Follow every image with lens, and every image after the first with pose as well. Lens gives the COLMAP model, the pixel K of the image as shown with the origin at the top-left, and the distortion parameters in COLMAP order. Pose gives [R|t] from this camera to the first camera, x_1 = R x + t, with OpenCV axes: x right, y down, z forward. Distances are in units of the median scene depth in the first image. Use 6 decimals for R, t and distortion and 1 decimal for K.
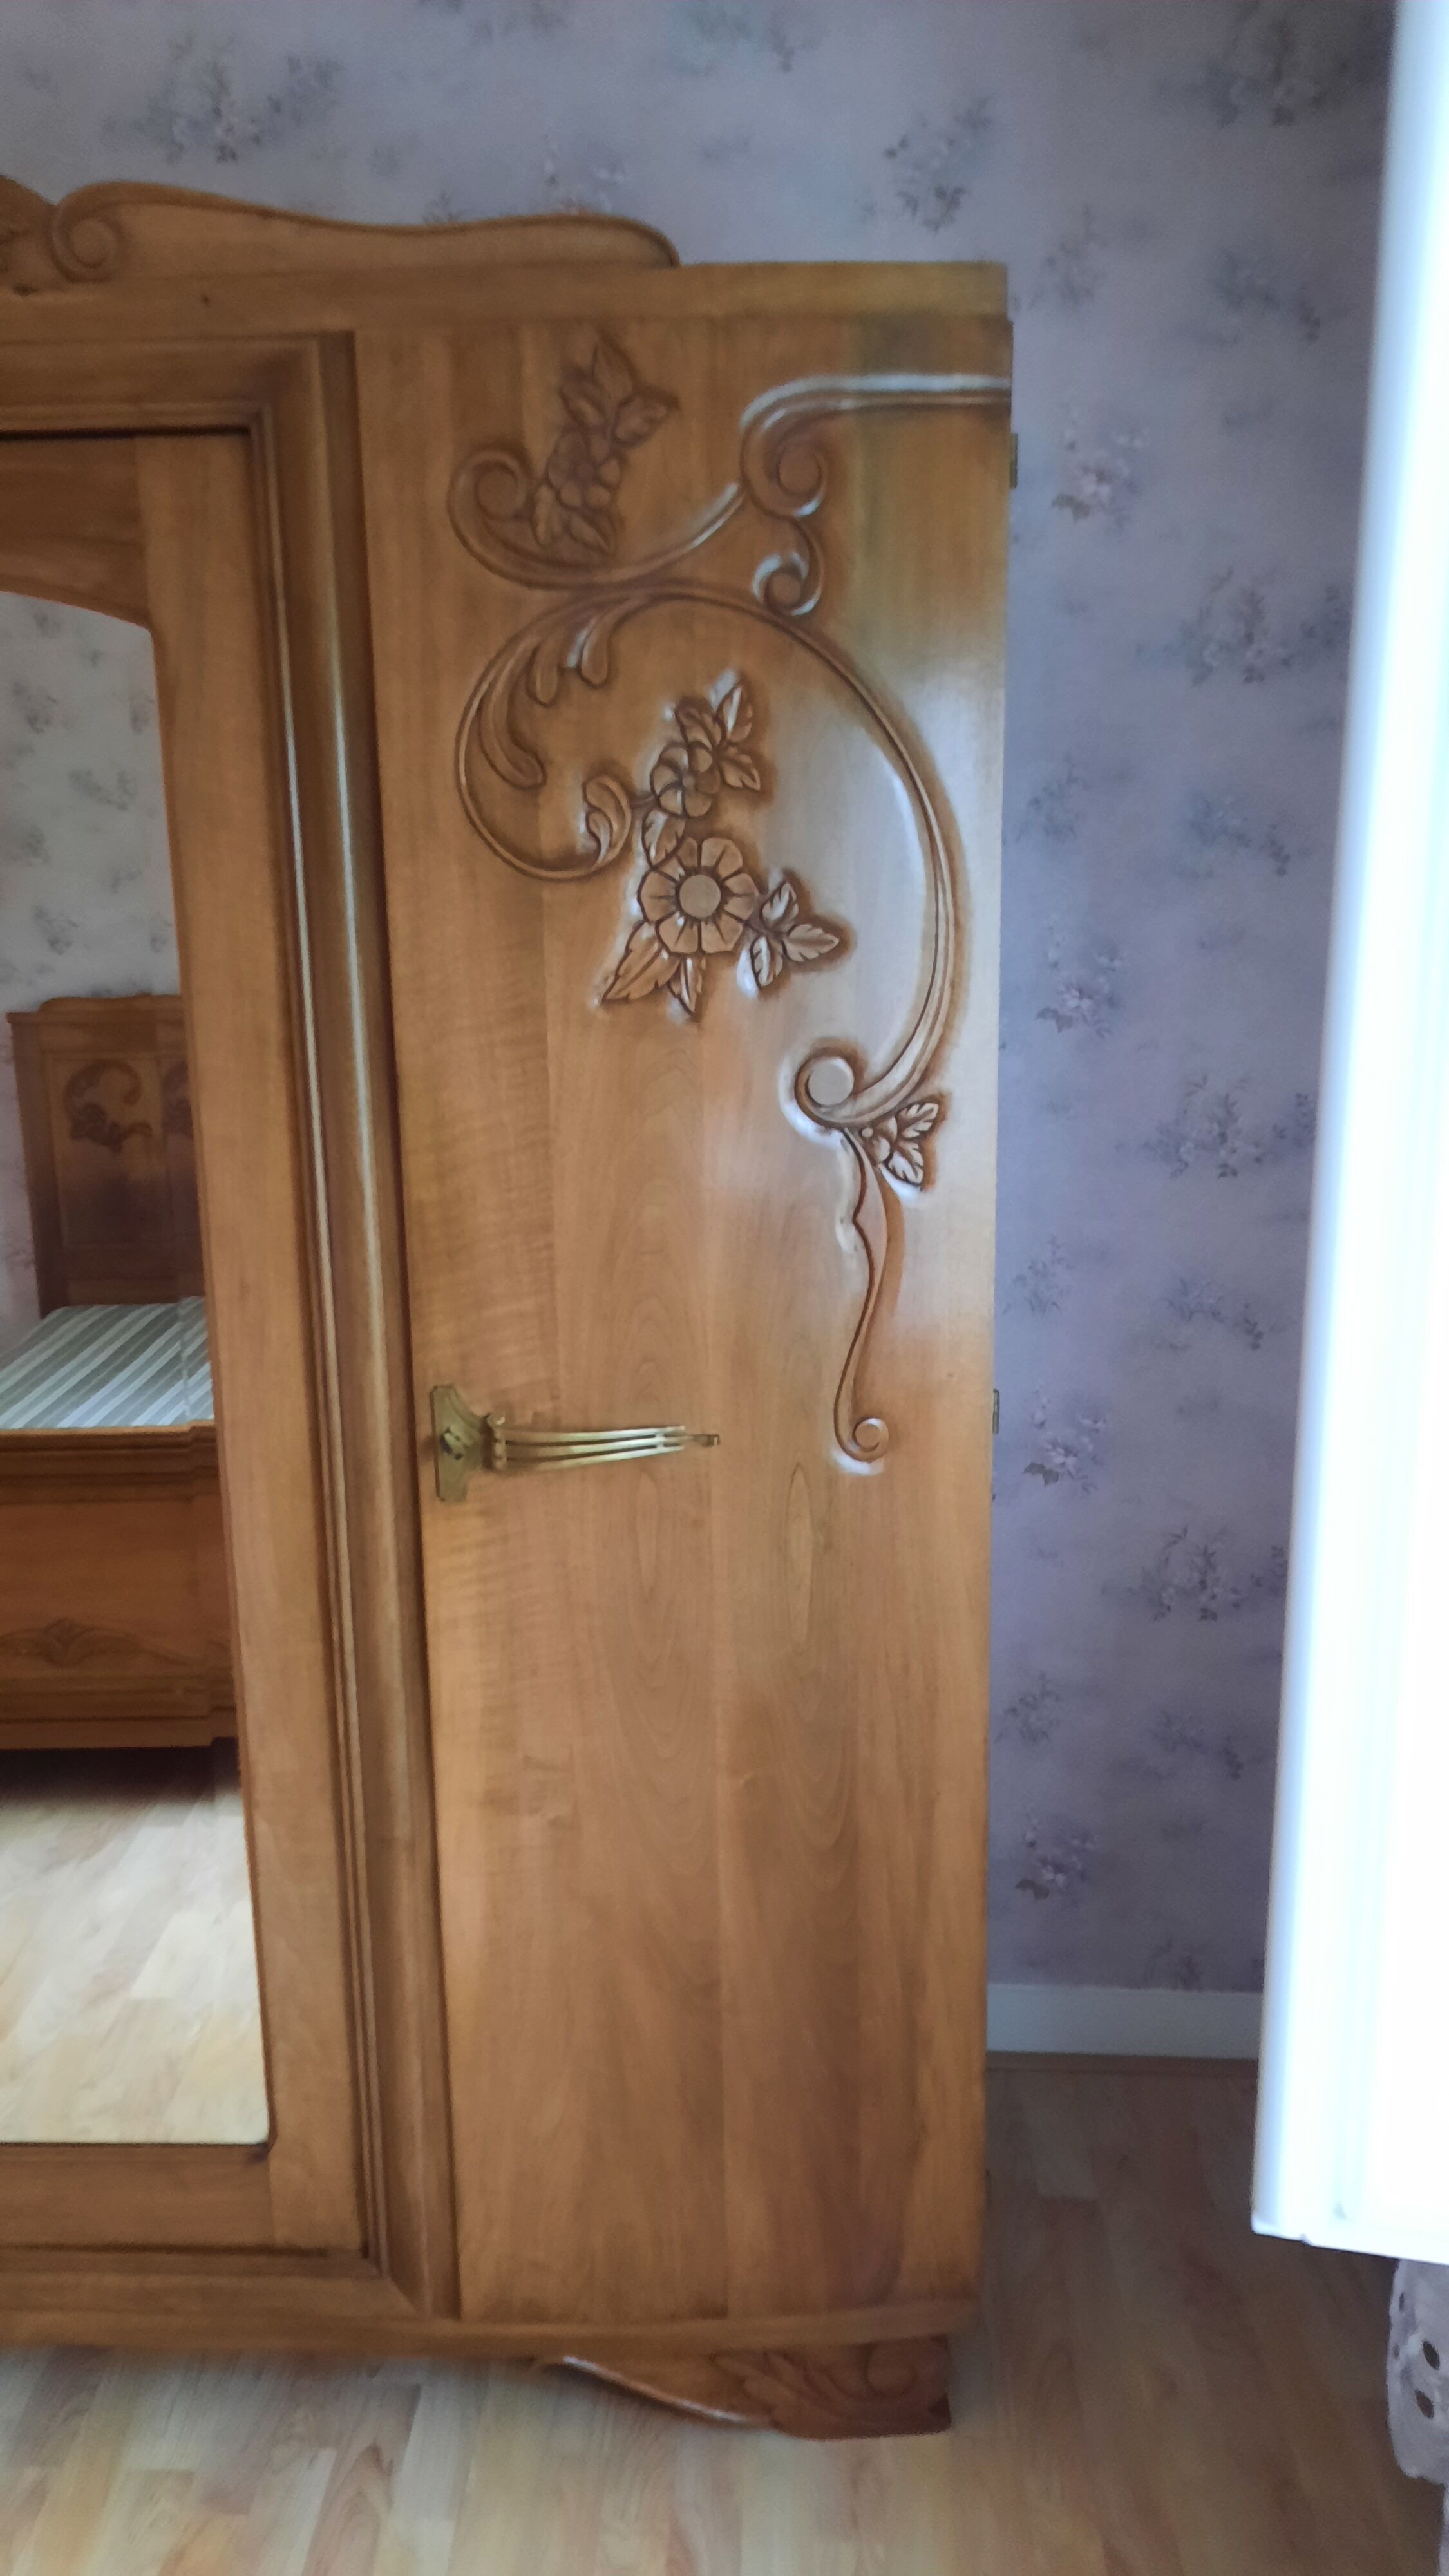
lens RADIAL K [[1886.1, 0, 689.0], [0, 1886.1, 1306.0], [0, 0, 1]] dist [0.065300, -0.054720]
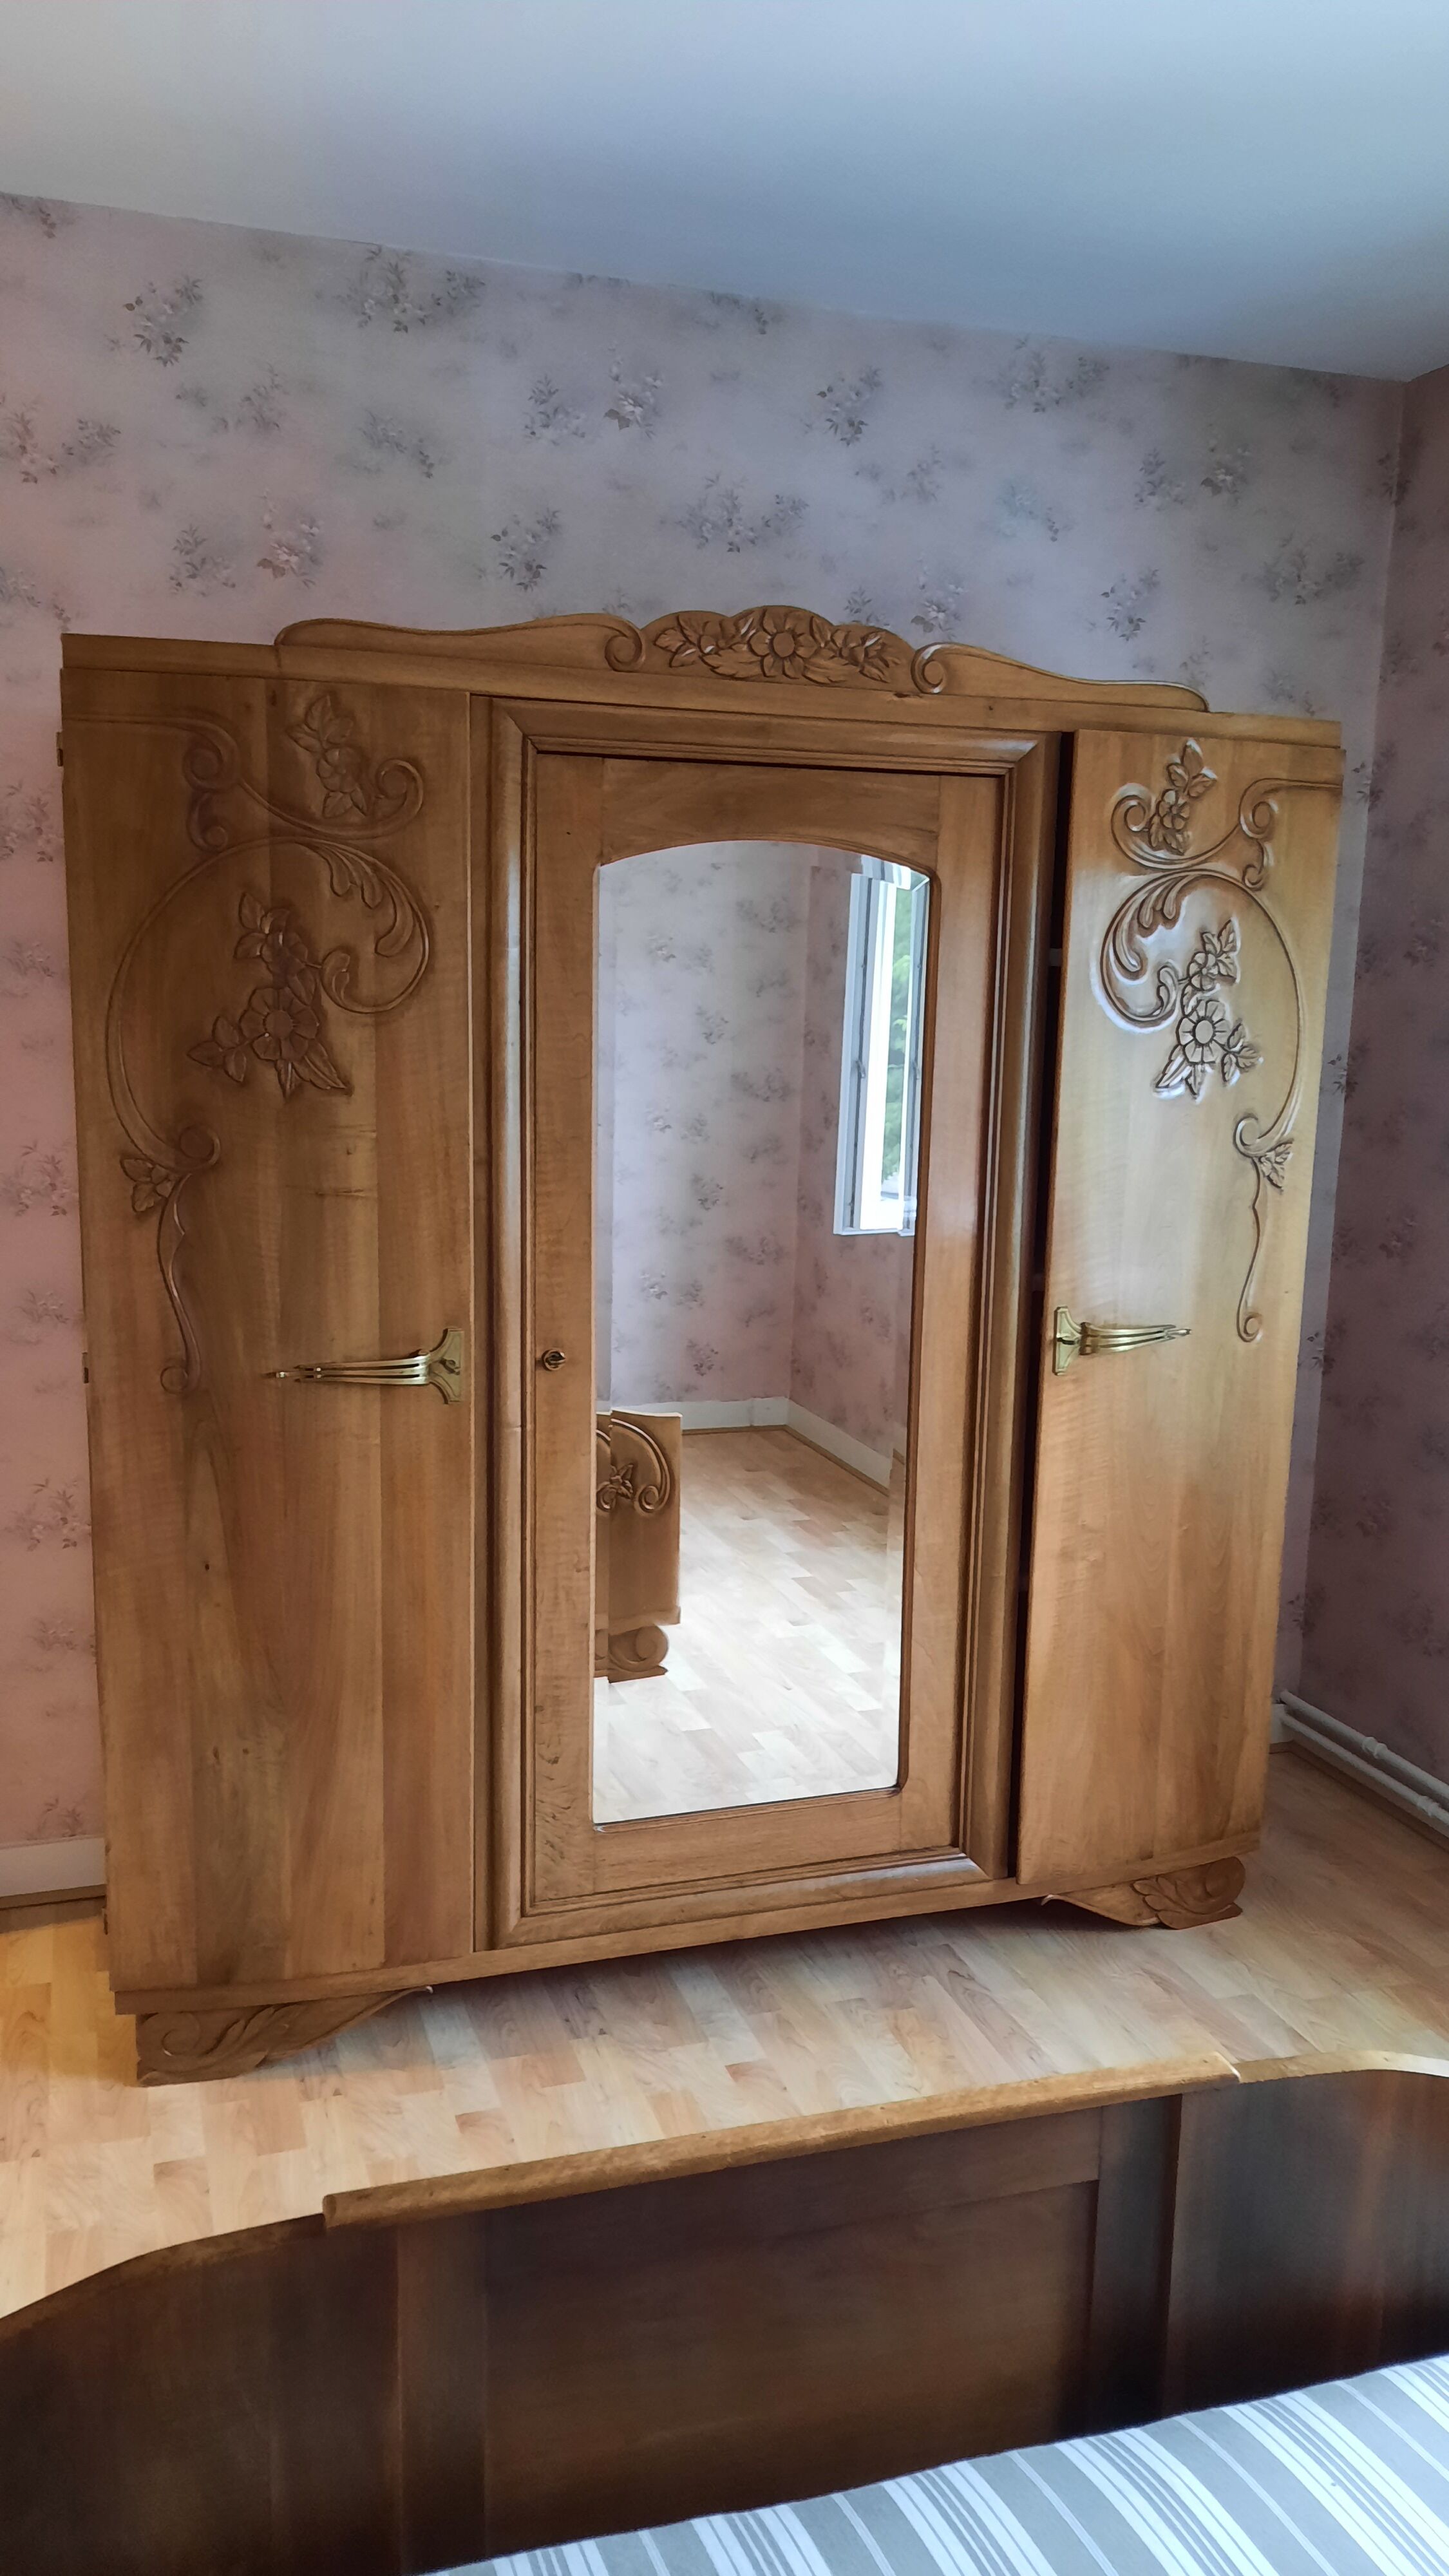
lens RADIAL K [[1886.1, 0, 689.0], [0, 1886.1, 1306.0], [0, 0, 1]] dist [0.065300, -0.054720]
pose [[0.935095, -0.024450, 0.353554, -1.048249], [0.040302, 0.998482, -0.037543, 0.092983], [-0.352099, 0.049355, 0.934661, -0.510037]]
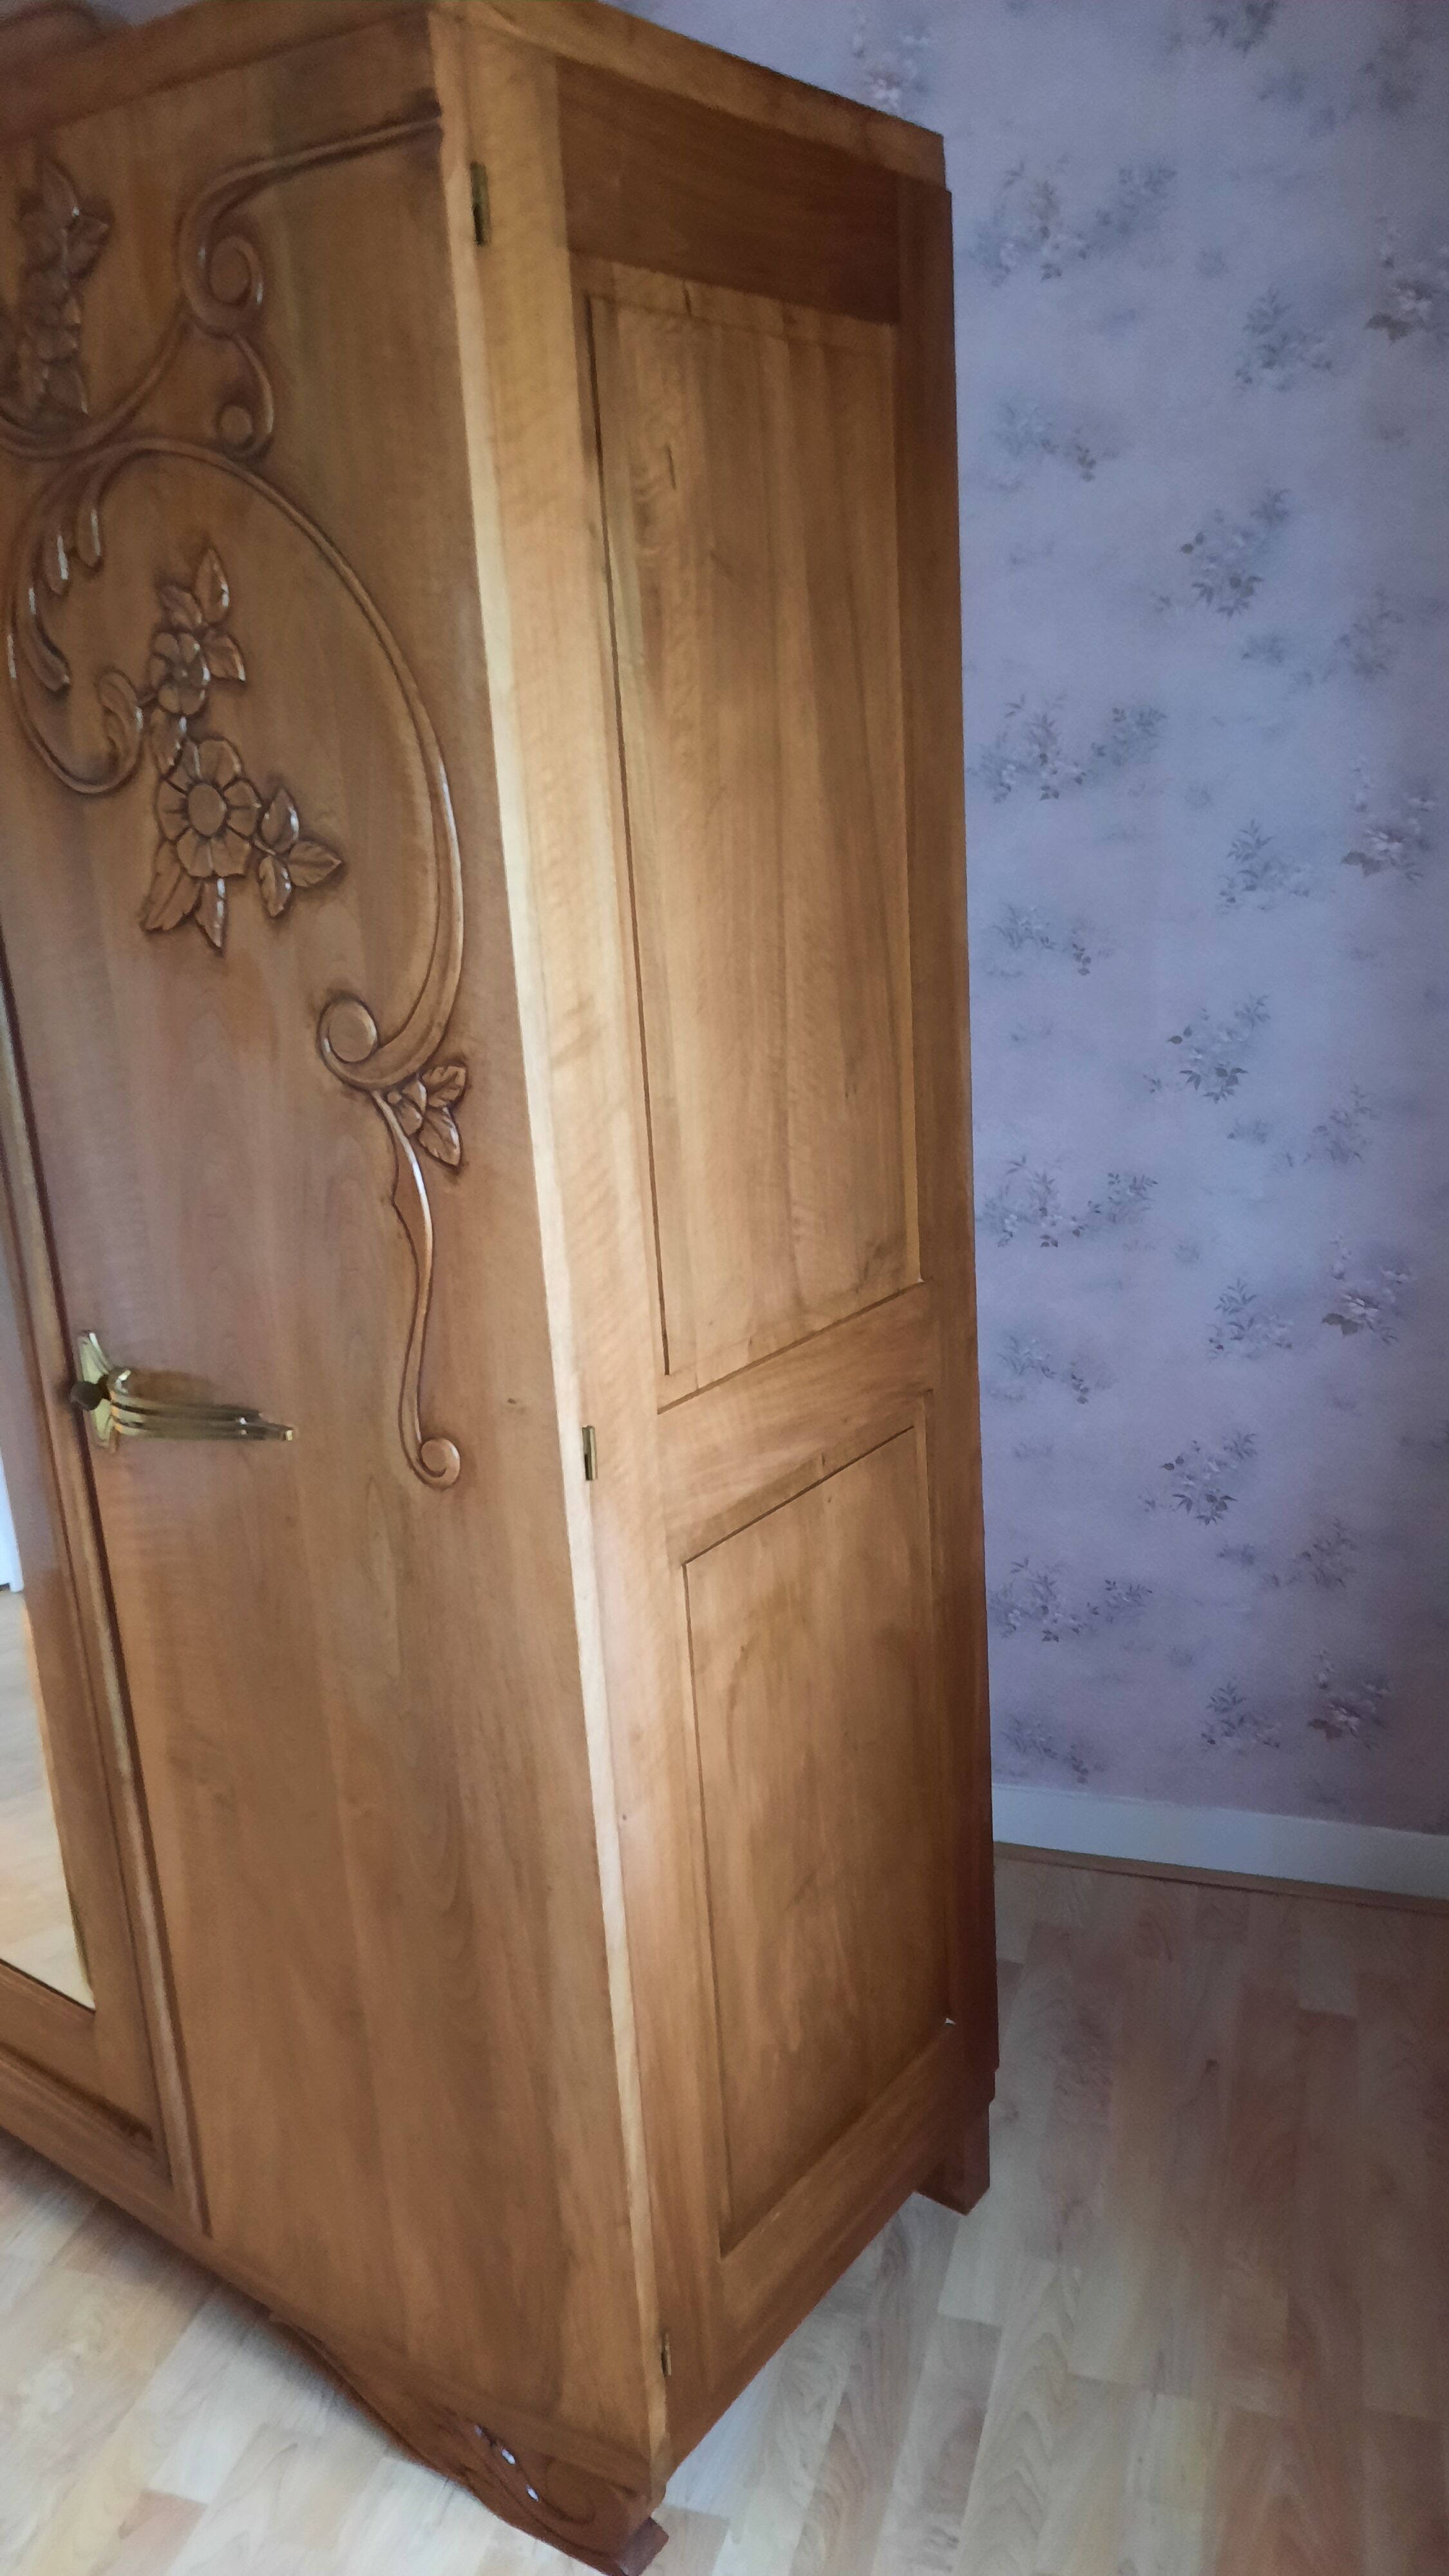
lens RADIAL K [[1884.8, 0, 690.1], [0, 1884.8, 1314.5], [0, 0, 1]] dist [0.062134, -0.052371]
pose [[0.822743, 0.128380, -0.553726, 0.638768], [-0.072448, 0.989900, 0.121861, -0.103565], [0.563778, -0.060143, 0.823734, 0.375989]]
